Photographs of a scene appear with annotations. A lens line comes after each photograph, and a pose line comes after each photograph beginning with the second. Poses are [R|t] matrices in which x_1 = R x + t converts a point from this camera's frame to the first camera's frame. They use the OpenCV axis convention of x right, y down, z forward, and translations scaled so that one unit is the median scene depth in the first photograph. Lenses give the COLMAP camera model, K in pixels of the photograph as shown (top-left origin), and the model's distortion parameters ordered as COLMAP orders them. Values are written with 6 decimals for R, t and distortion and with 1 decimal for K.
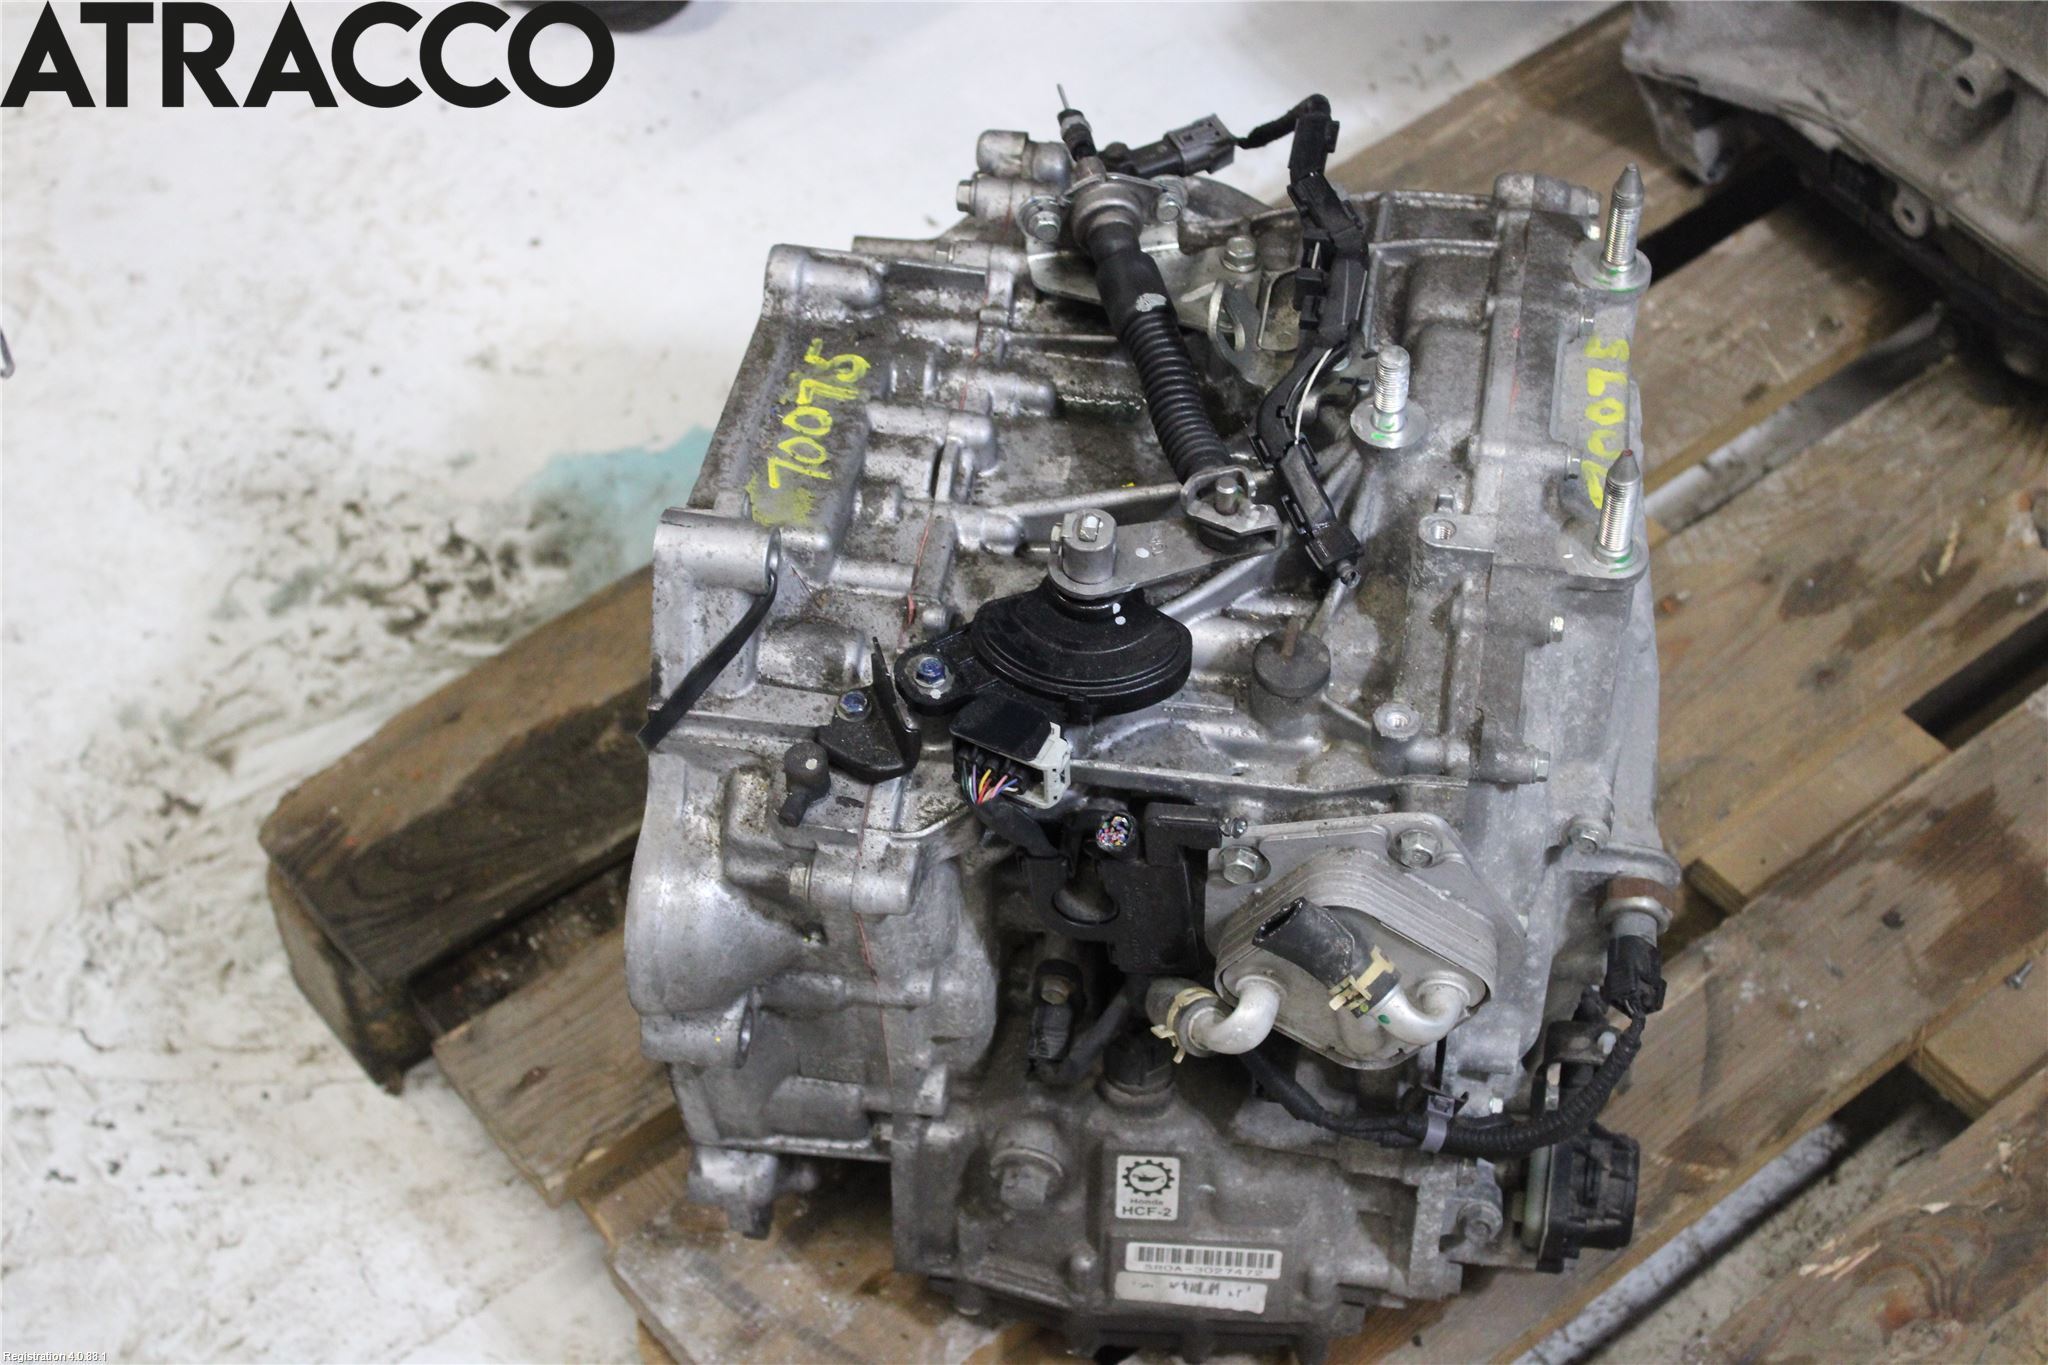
lens RADIAL K [[3457.3, 0, 1024.0], [0, 3457.3, 682.5], [0, 0, 1]] dist [0.032314, 0.036481]
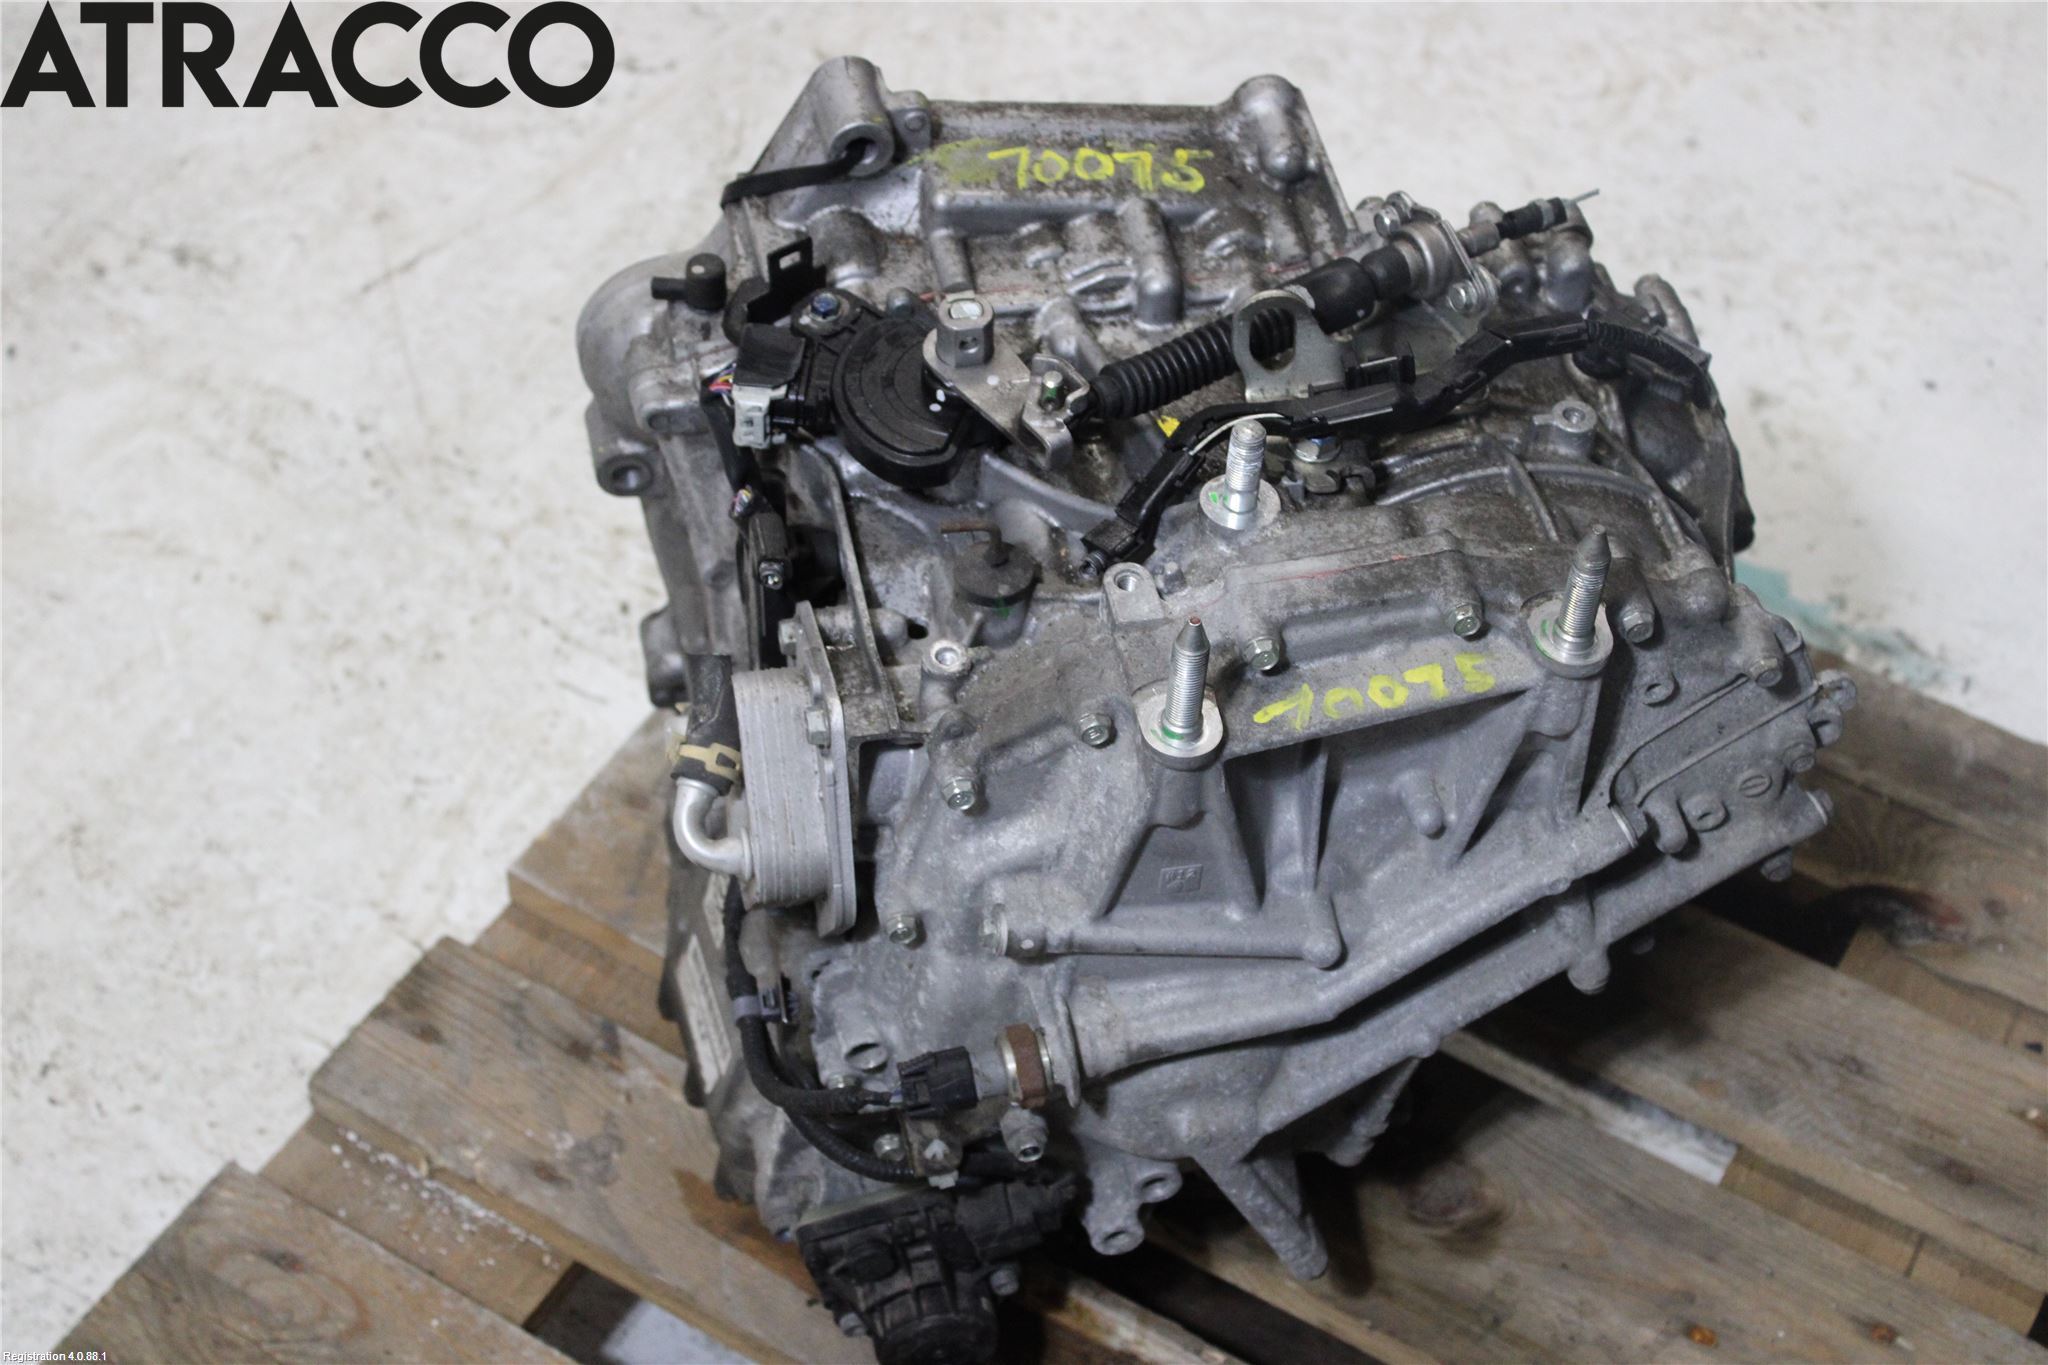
lens RADIAL K [[3457.3, 0, 1024.0], [0, 3457.3, 682.5], [0, 0, 1]] dist [0.032314, 0.036481]
pose [[0.331938, 0.706280, -0.625289, 0.559607], [-0.742886, 0.604234, 0.288134, -0.215946], [0.581324, 0.368876, 0.725254, 0.242613]]
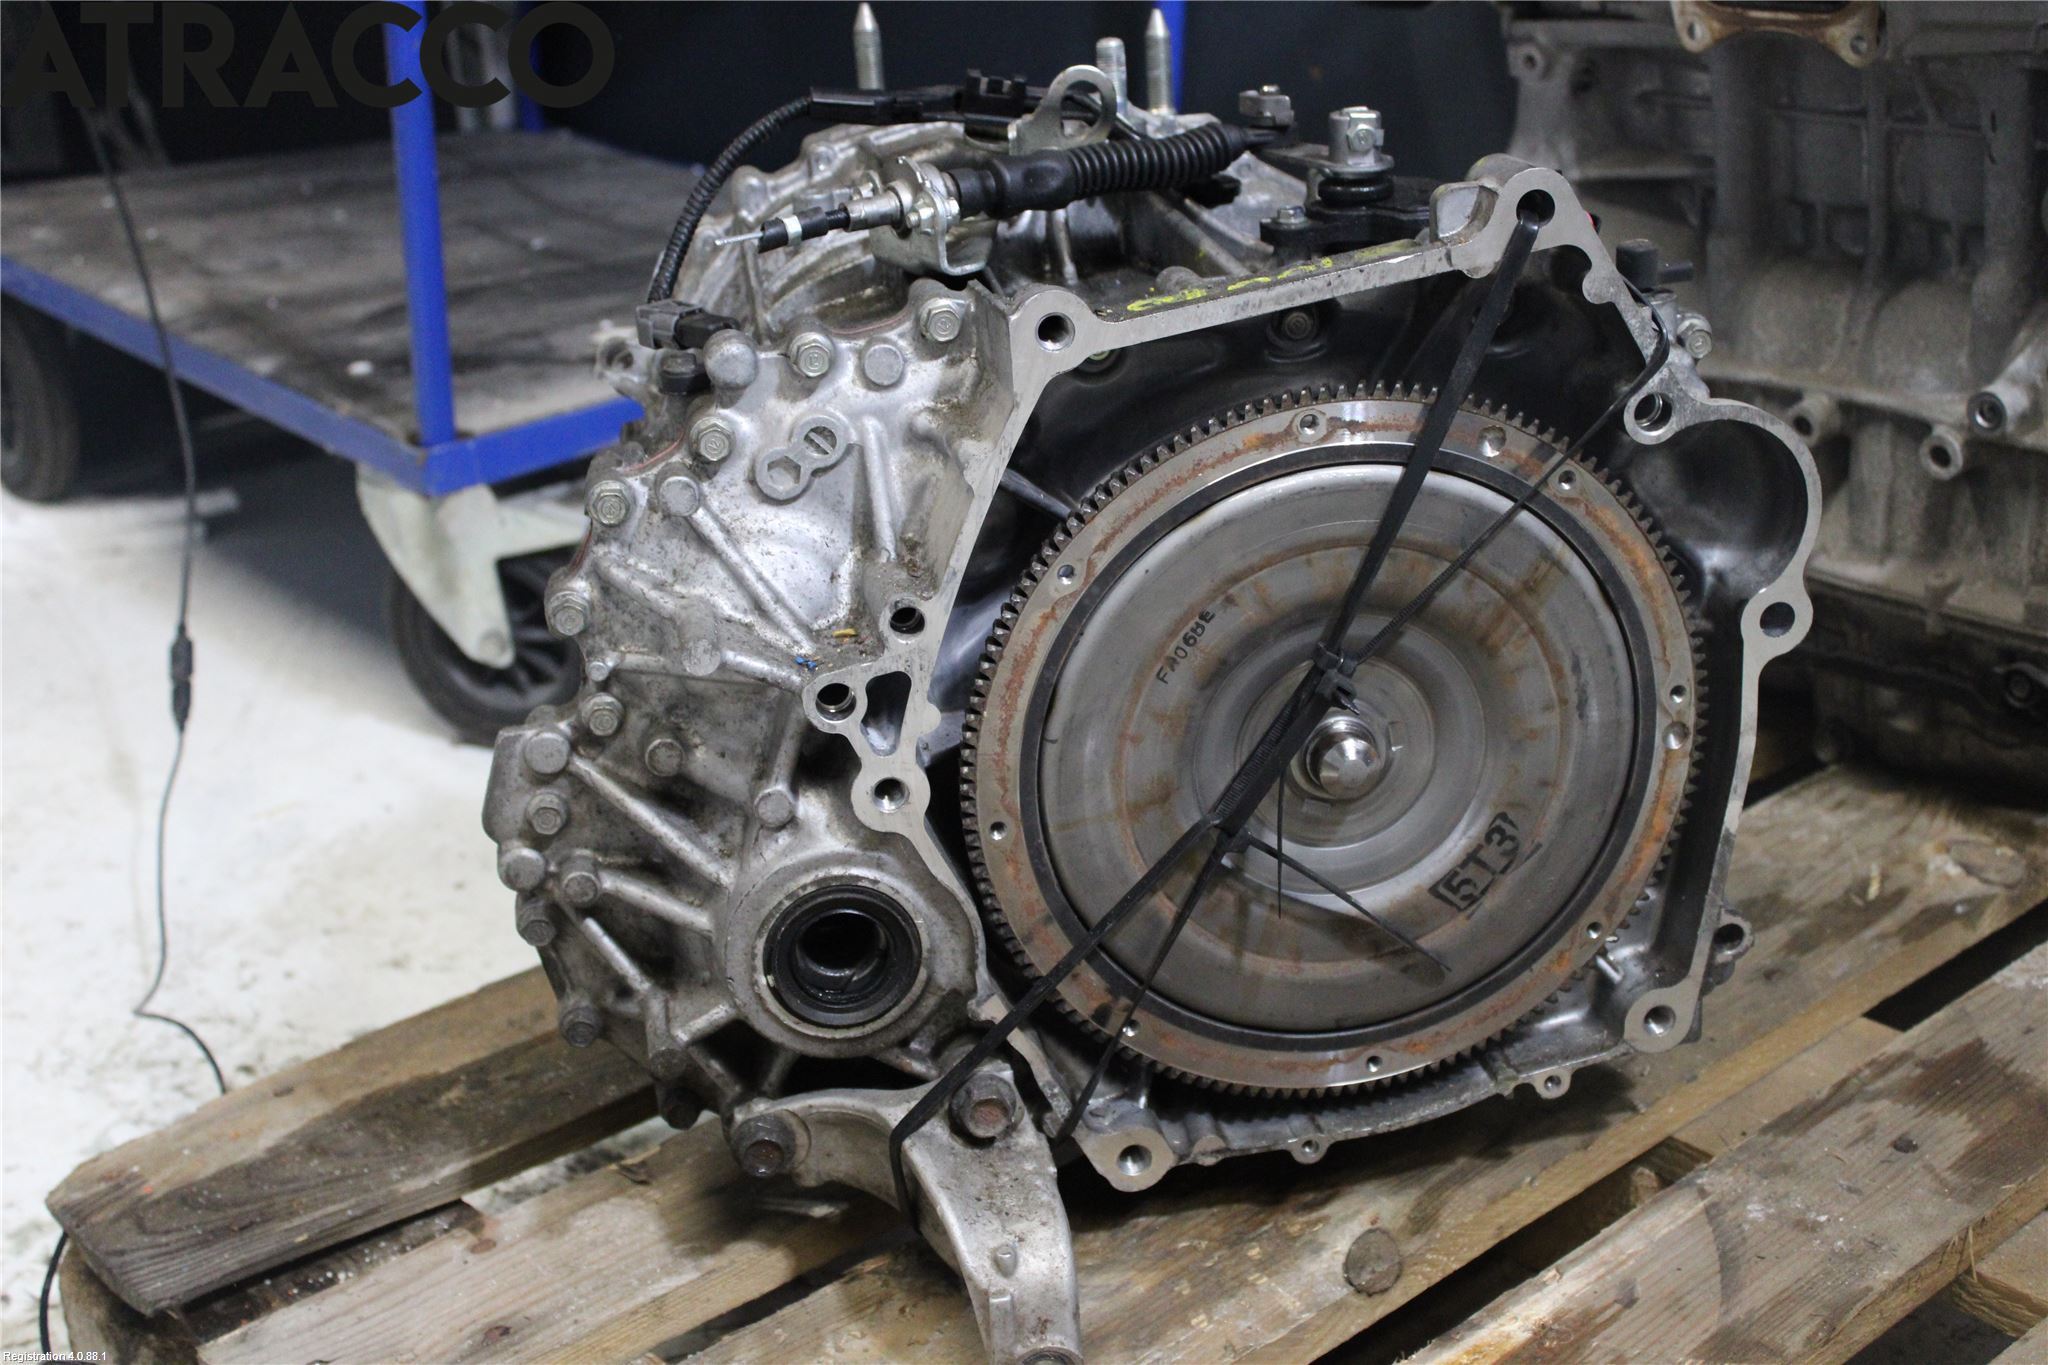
lens RADIAL K [[2609.3, 0, 1024.0], [0, 2609.3, 682.5], [0, 0, 1]] dist [-0.058845, 0.110409]
pose [[0.998940, -0.042190, 0.018417, 0.022145], [0.045878, 0.879481, -0.473717, 0.256804], [0.003789, 0.474059, 0.880485, 0.360295]]
